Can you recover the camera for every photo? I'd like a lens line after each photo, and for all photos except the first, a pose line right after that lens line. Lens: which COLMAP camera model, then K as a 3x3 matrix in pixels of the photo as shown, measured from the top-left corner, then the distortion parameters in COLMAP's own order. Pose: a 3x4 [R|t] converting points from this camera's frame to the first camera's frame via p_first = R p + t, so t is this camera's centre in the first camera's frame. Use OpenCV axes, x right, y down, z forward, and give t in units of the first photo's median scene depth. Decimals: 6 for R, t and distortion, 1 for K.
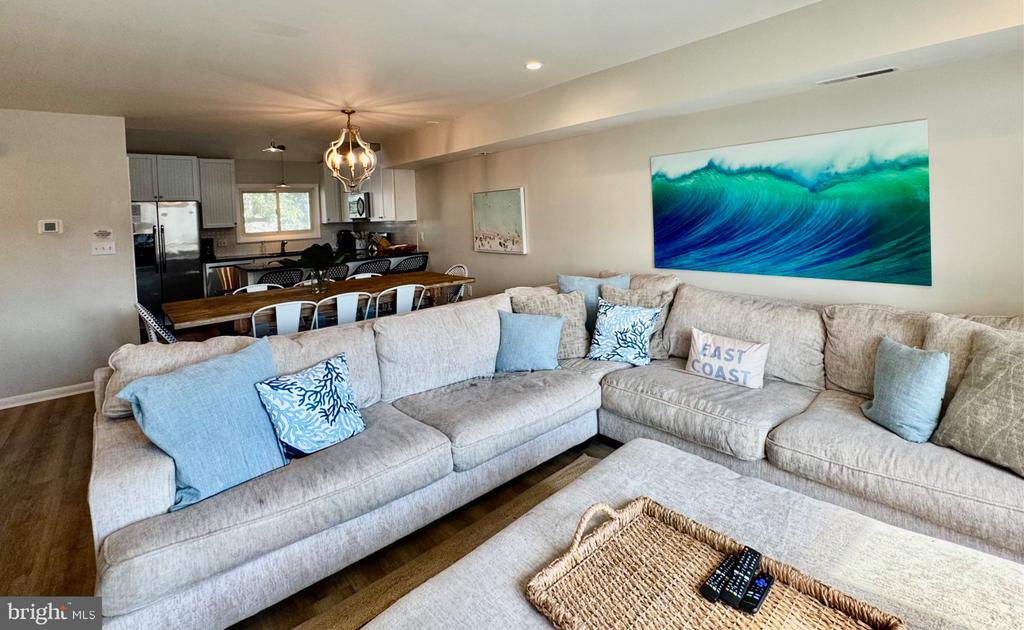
lens RADIAL K [[474.9, 0, 551.6], [0, 474.9, 223.4], [0, 0, 1]] dist [-0.004192, 0.000404]
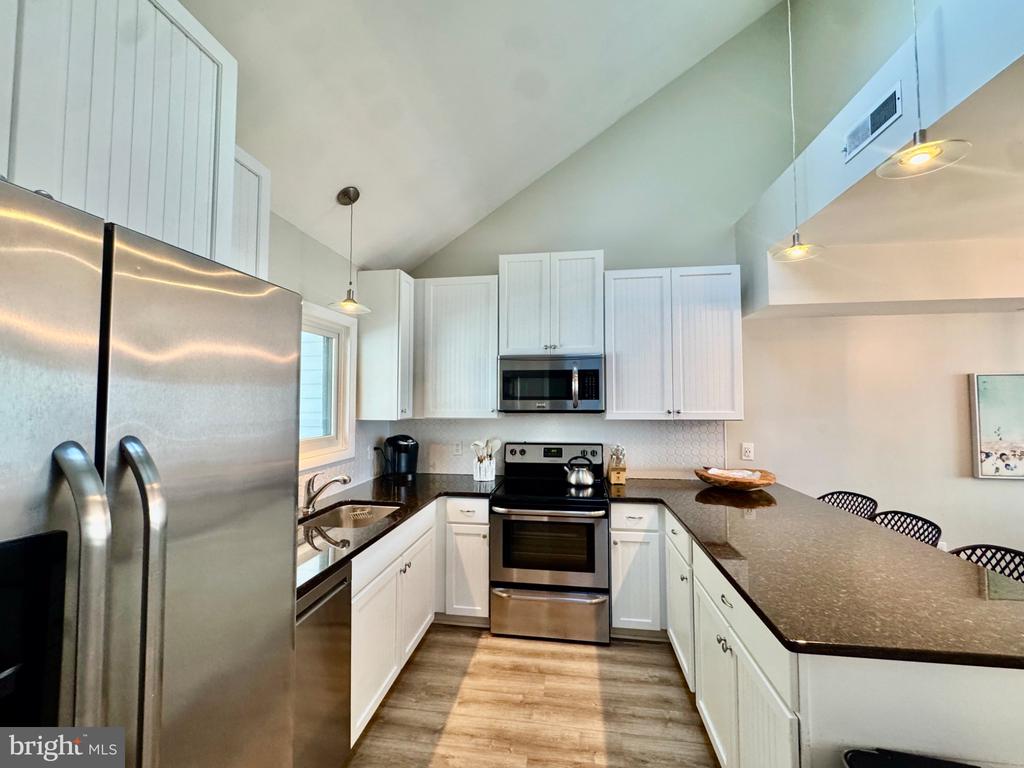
lens RADIAL K [[427.1, 0, 512.0], [0, 427.1, 384.0], [0, 0, 1]] dist [-0.001482, 0.000511]
pose [[0.768603, 0.065420, 0.636372, -1.544309], [-0.013528, 0.996197, -0.086071, -0.002264], [-0.639583, 0.057545, 0.766565, 1.632056]]
